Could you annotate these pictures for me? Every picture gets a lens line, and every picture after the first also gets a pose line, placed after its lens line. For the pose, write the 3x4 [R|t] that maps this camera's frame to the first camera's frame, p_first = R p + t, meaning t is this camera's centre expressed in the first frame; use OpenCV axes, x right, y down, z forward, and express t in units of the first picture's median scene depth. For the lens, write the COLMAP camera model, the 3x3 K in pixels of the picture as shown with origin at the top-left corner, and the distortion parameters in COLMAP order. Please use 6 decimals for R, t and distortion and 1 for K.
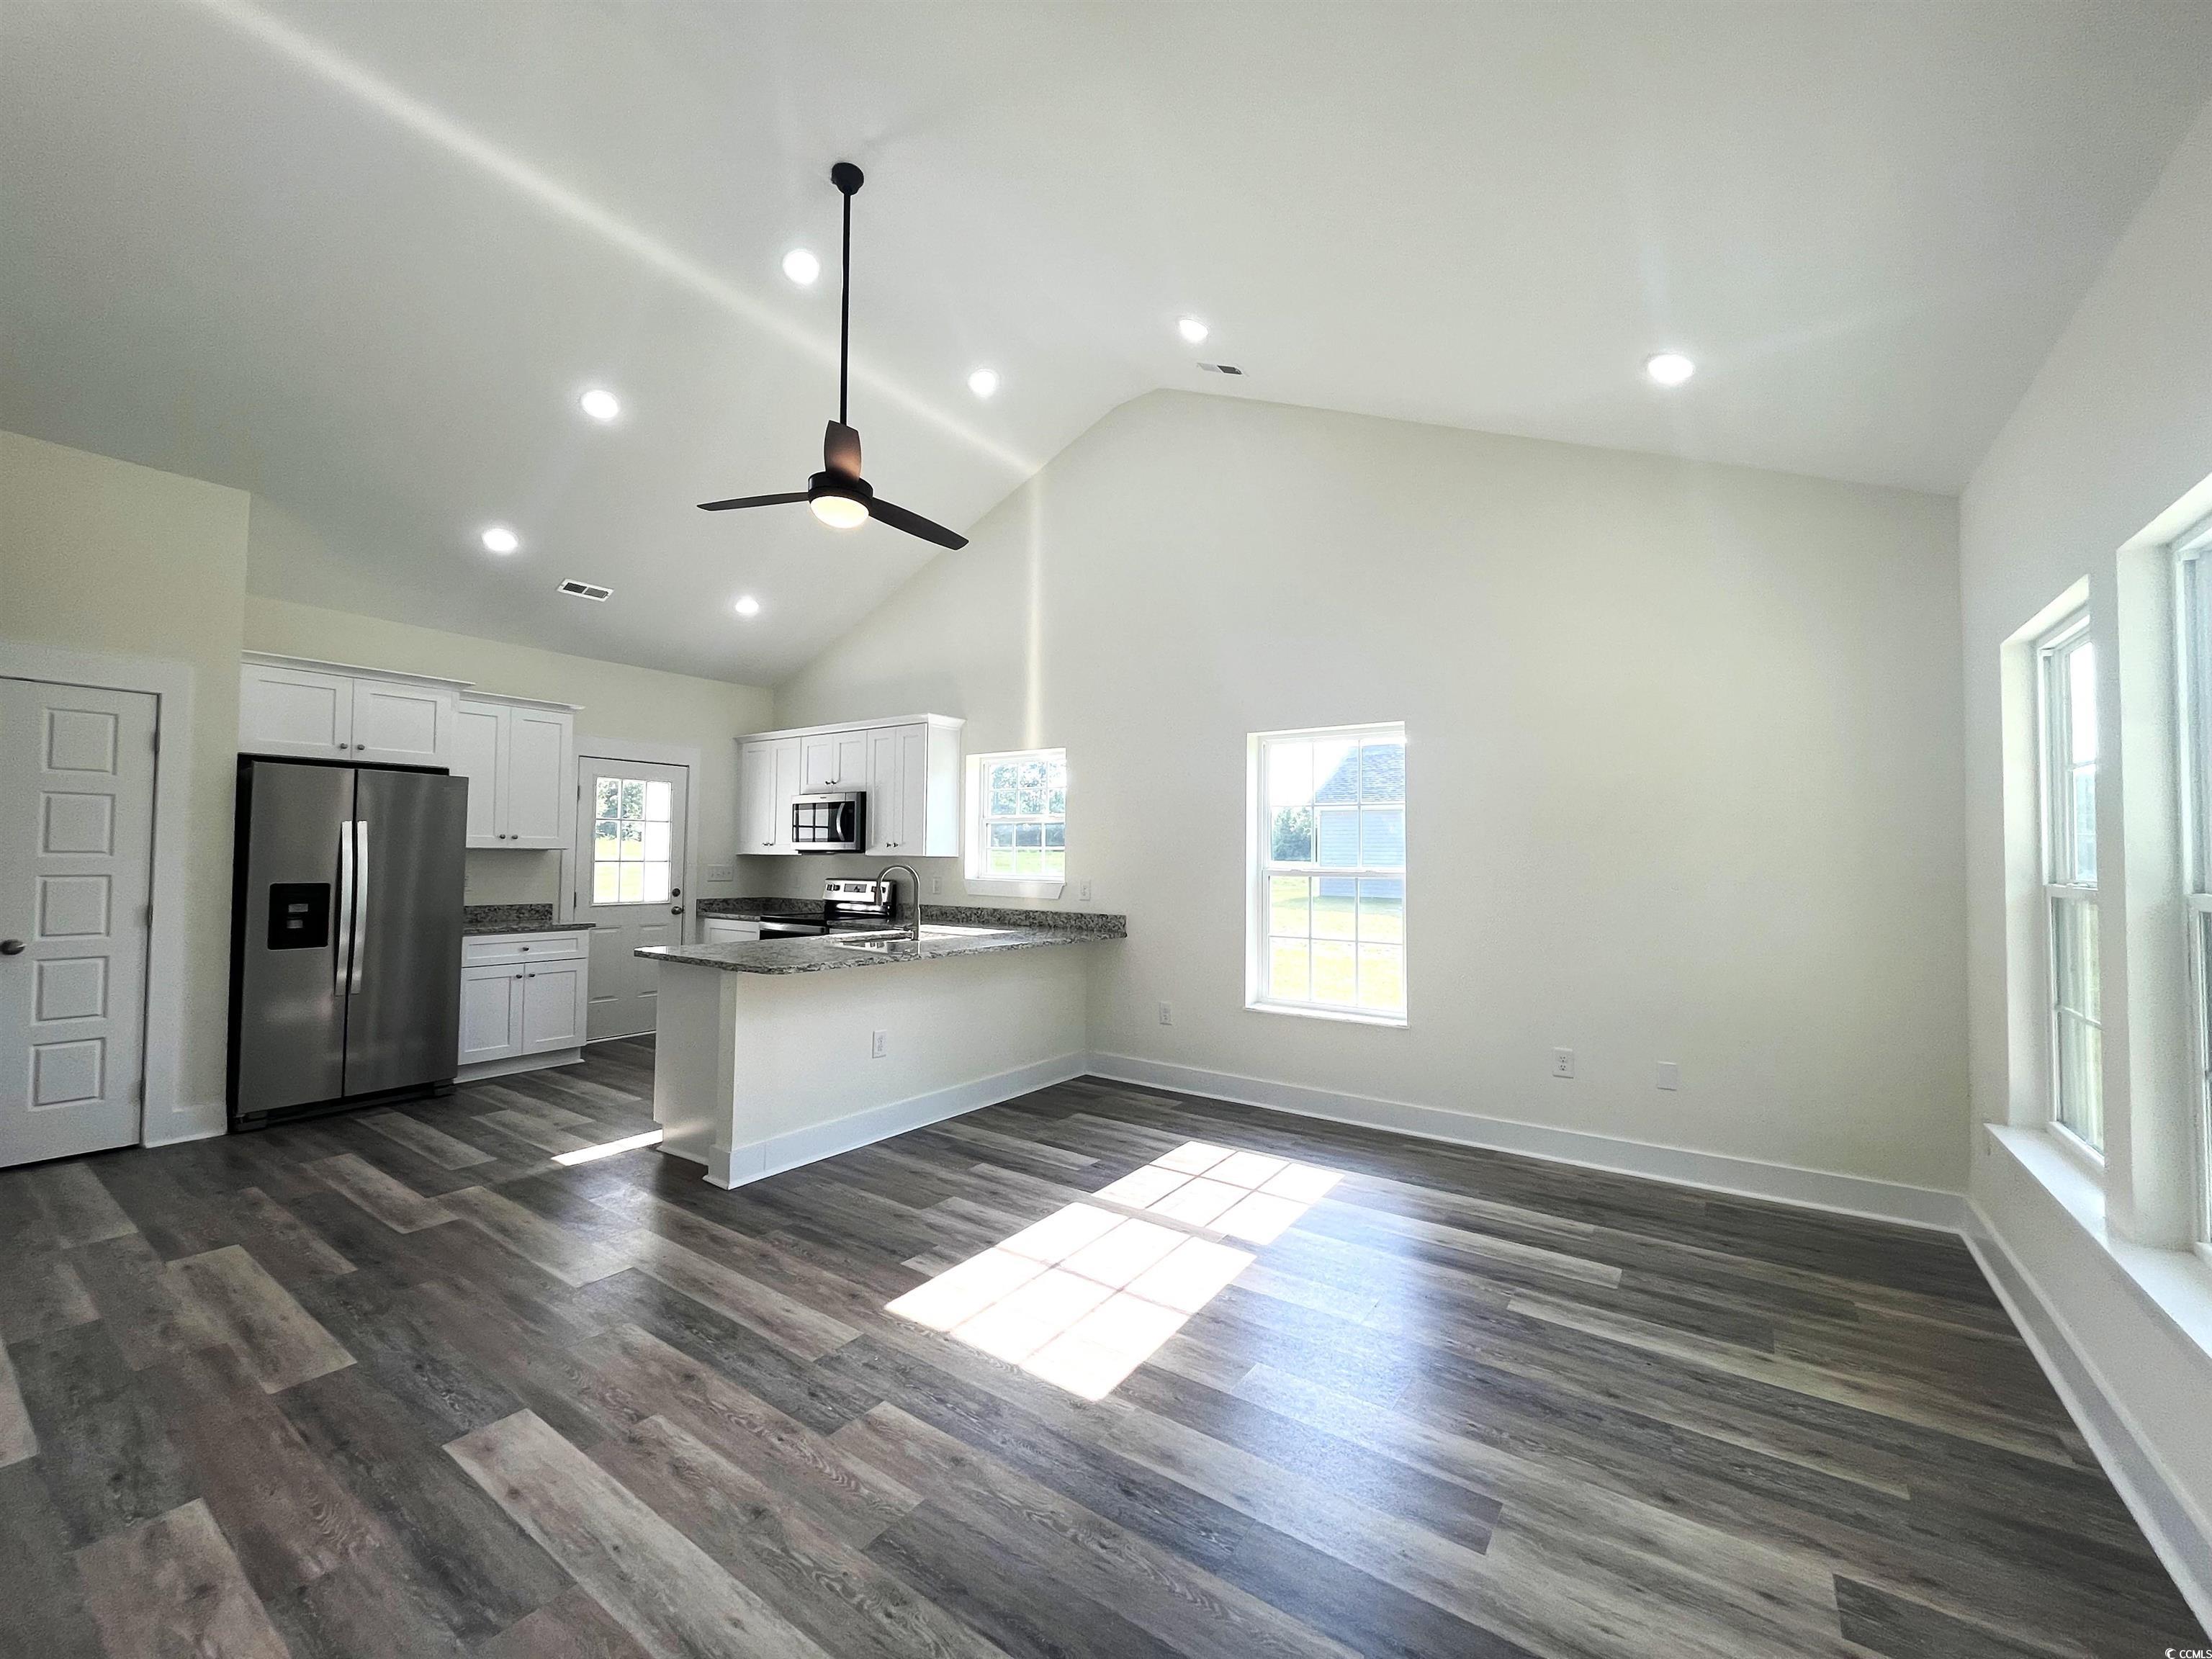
lens RADIAL K [[894.8, 0, 1096.7], [0, 894.8, 836.1], [0, 0, 1]] dist [-0.001646, -0.000268]
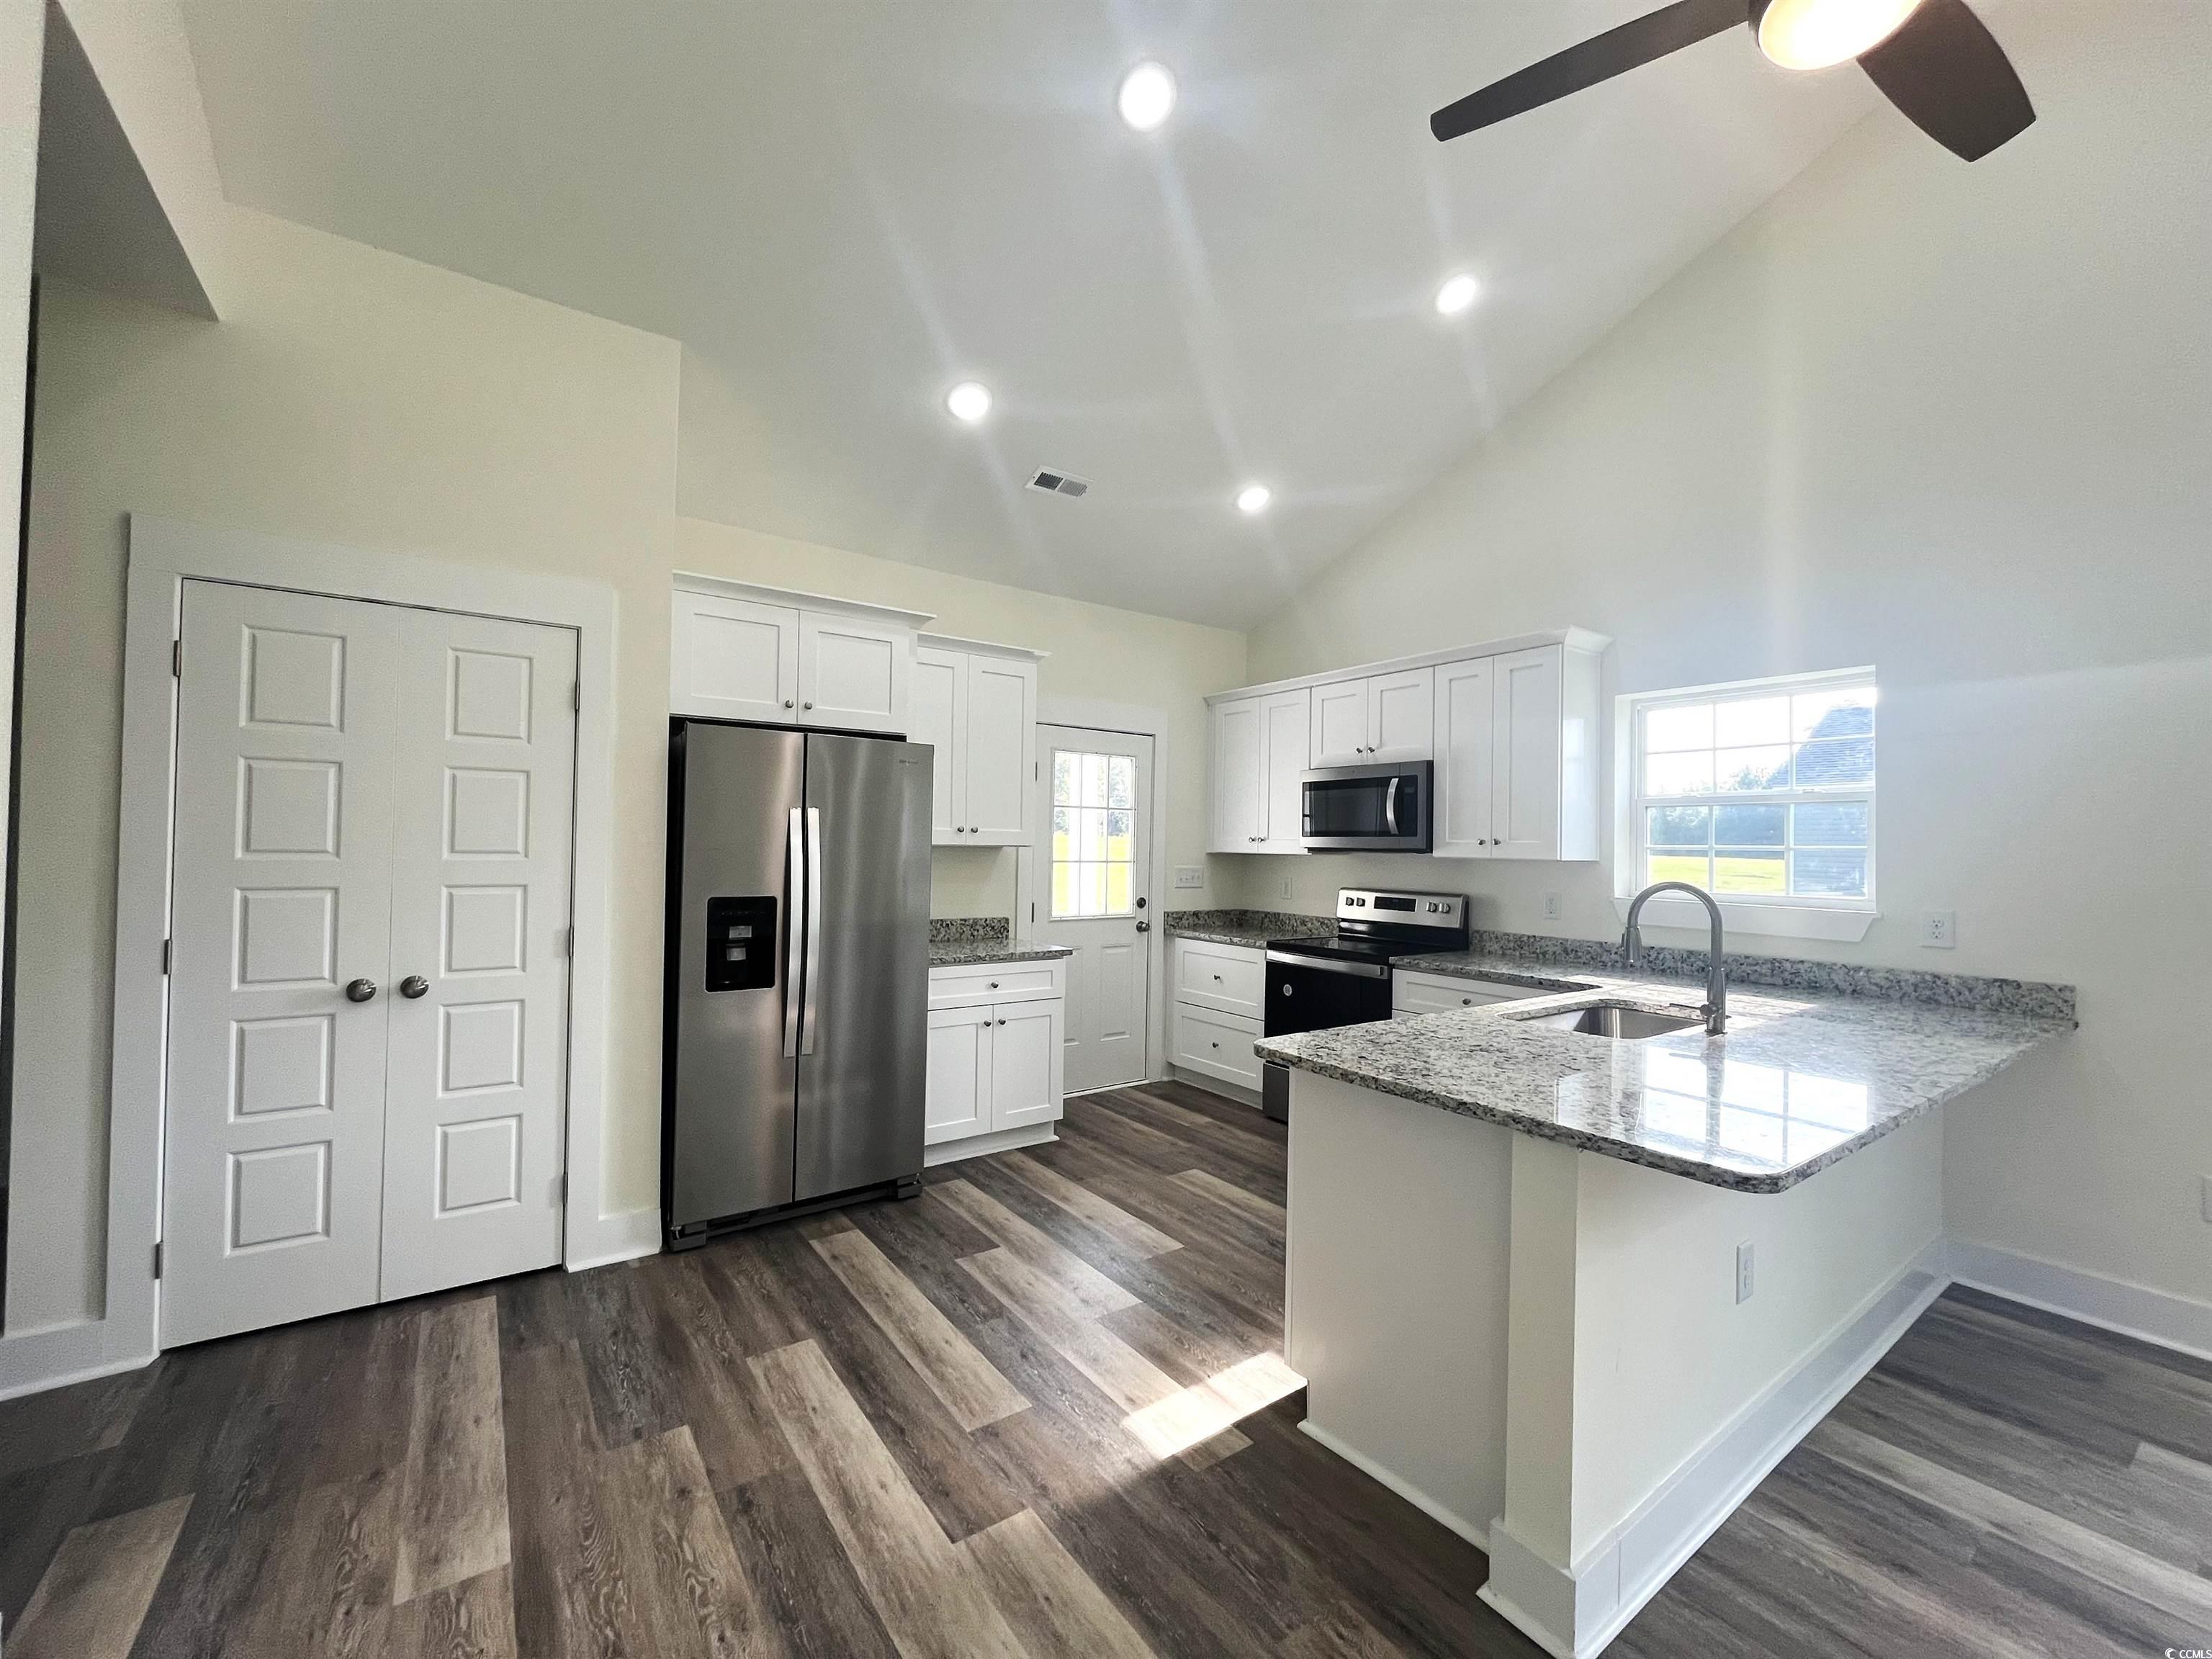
lens RADIAL K [[894.8, 0, 1097.1], [0, 894.8, 831.1], [0, 0, 1]] dist [-0.001646, -0.000268]
pose [[0.942545, 0.000106, -0.334078, -0.411792], [0.001395, 0.999990, 0.004253, -0.001206], [0.334076, -0.004474, 0.942536, 0.450577]]
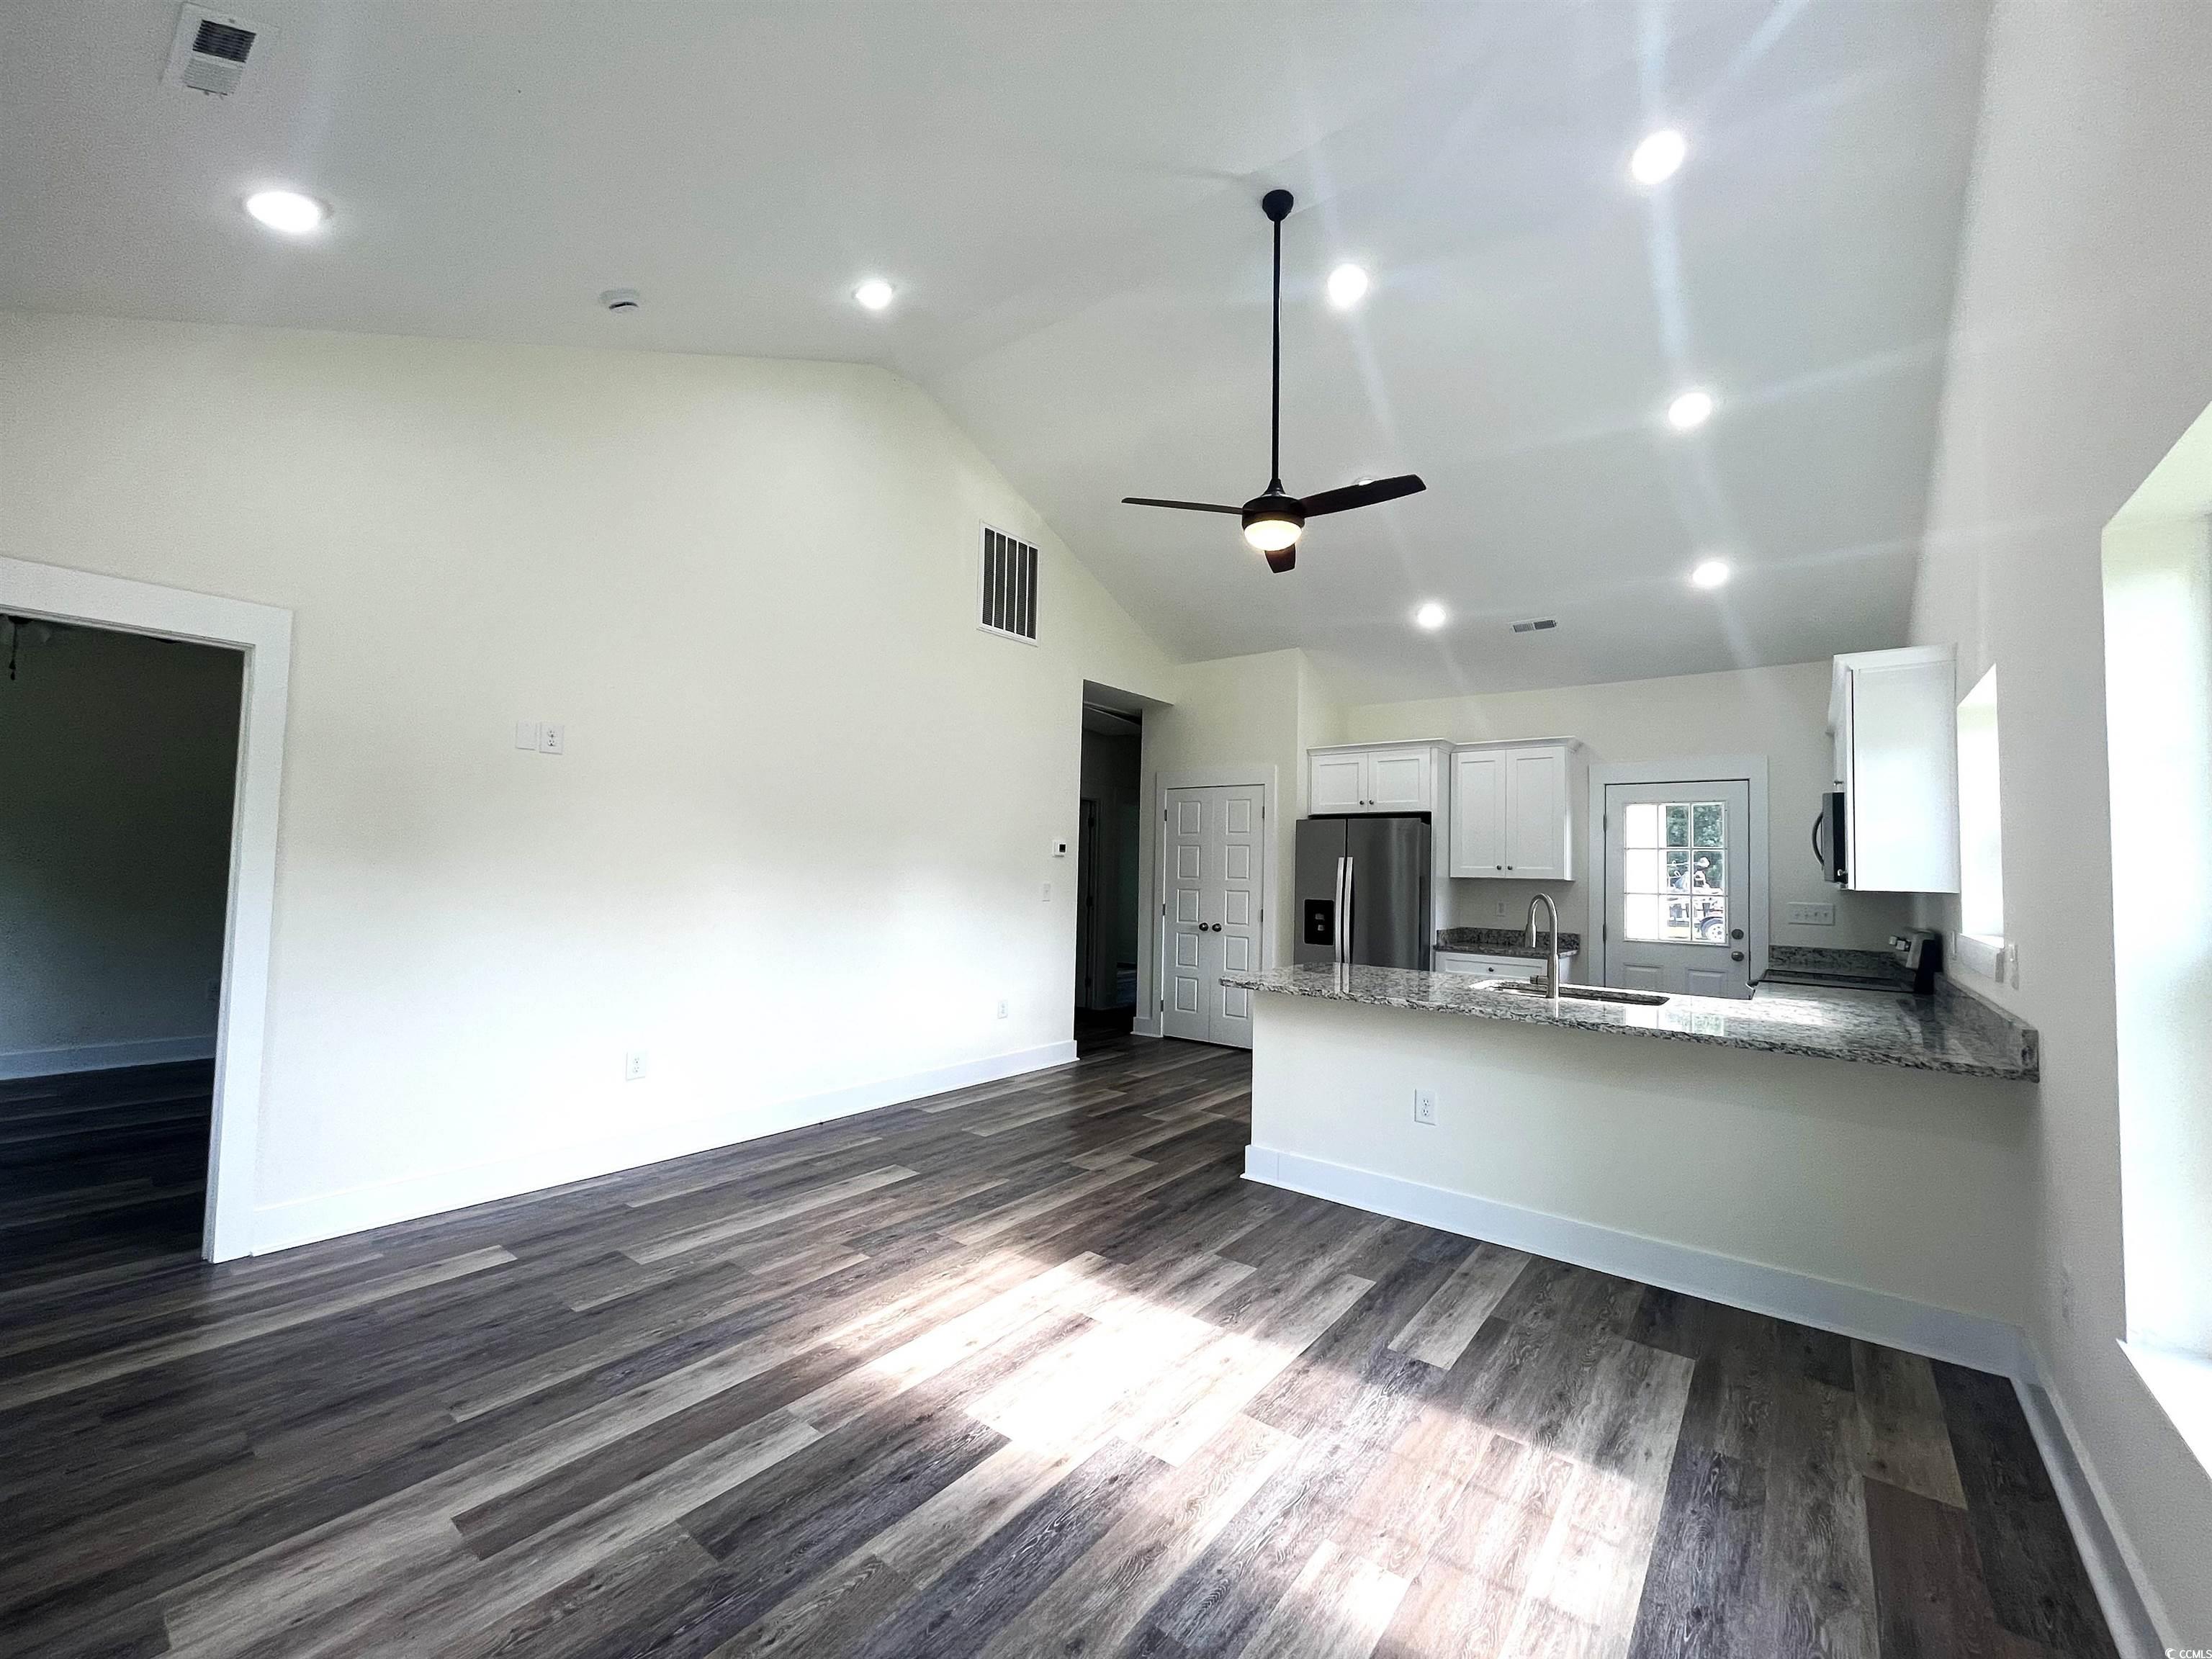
lens RADIAL K [[894.8, 0, 1113.4], [0, 894.8, 833.3], [0, 0, 1]] dist [-0.001646, -0.000268]
pose [[-0.044967, -0.054159, -0.997519, 0.617214], [0.001110, 0.998526, -0.054264, 0.023567], [0.998988, -0.003548, -0.044841, 0.756740]]
